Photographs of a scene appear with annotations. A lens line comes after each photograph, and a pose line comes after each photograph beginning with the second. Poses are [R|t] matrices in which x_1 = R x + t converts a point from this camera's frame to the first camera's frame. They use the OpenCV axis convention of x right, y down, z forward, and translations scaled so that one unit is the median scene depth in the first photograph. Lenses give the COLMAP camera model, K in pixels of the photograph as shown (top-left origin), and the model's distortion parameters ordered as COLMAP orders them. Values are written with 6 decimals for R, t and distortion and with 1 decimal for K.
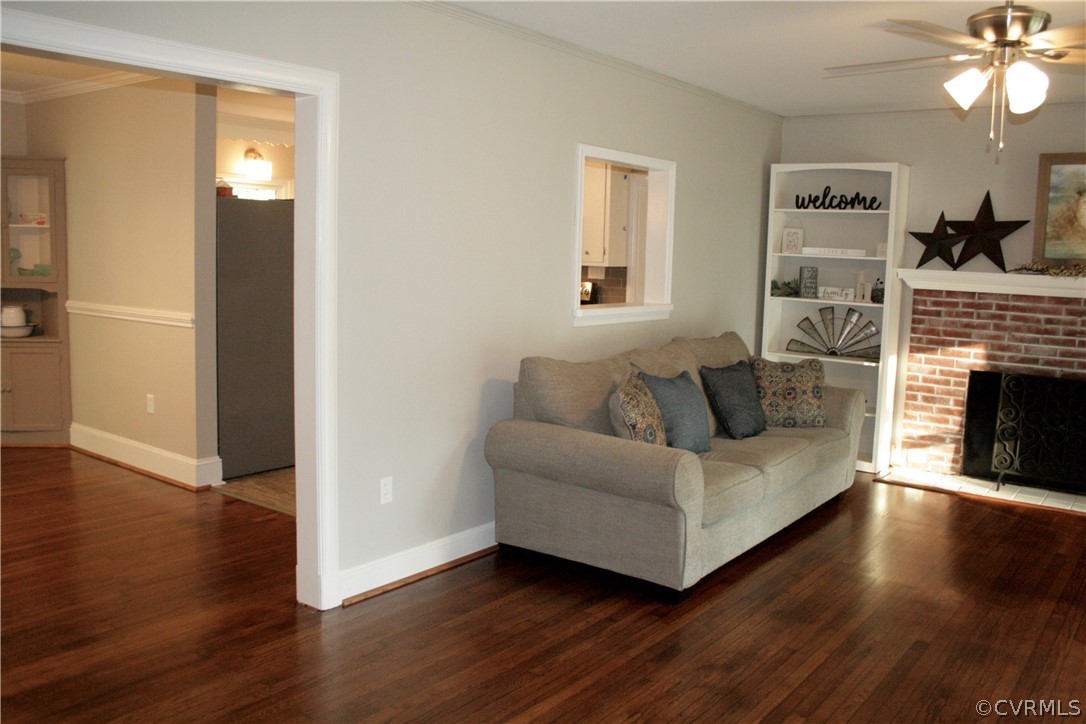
lens RADIAL K [[923.9, 0, 543.0], [0, 923.9, 362.0], [0, 0, 1]] dist [-0.096323, 0.009980]
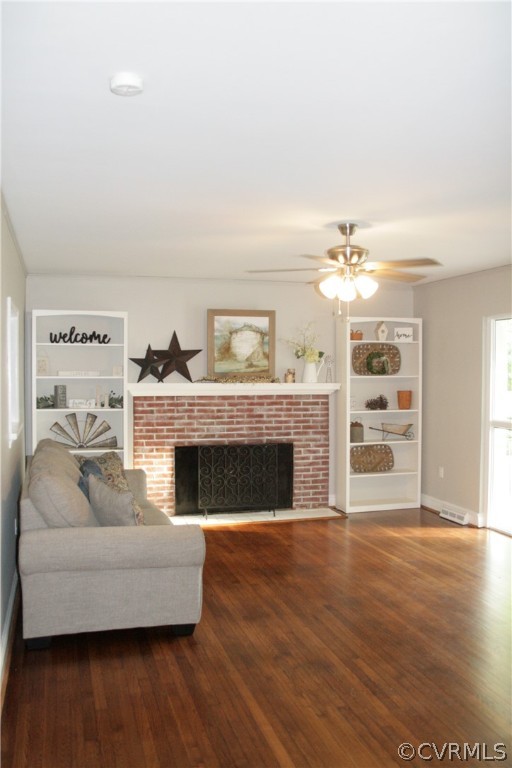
lens RADIAL K [[714.8, 0, 256.0], [0, 714.8, 384.0], [0, 0, 1]] dist [-0.082547, 0.002822]
pose [[0.602023, -0.046757, 0.797108, -0.404861], [0.113815, 0.993116, -0.027705, -0.047116], [-0.790325, 0.107402, 0.603200, 0.146067]]
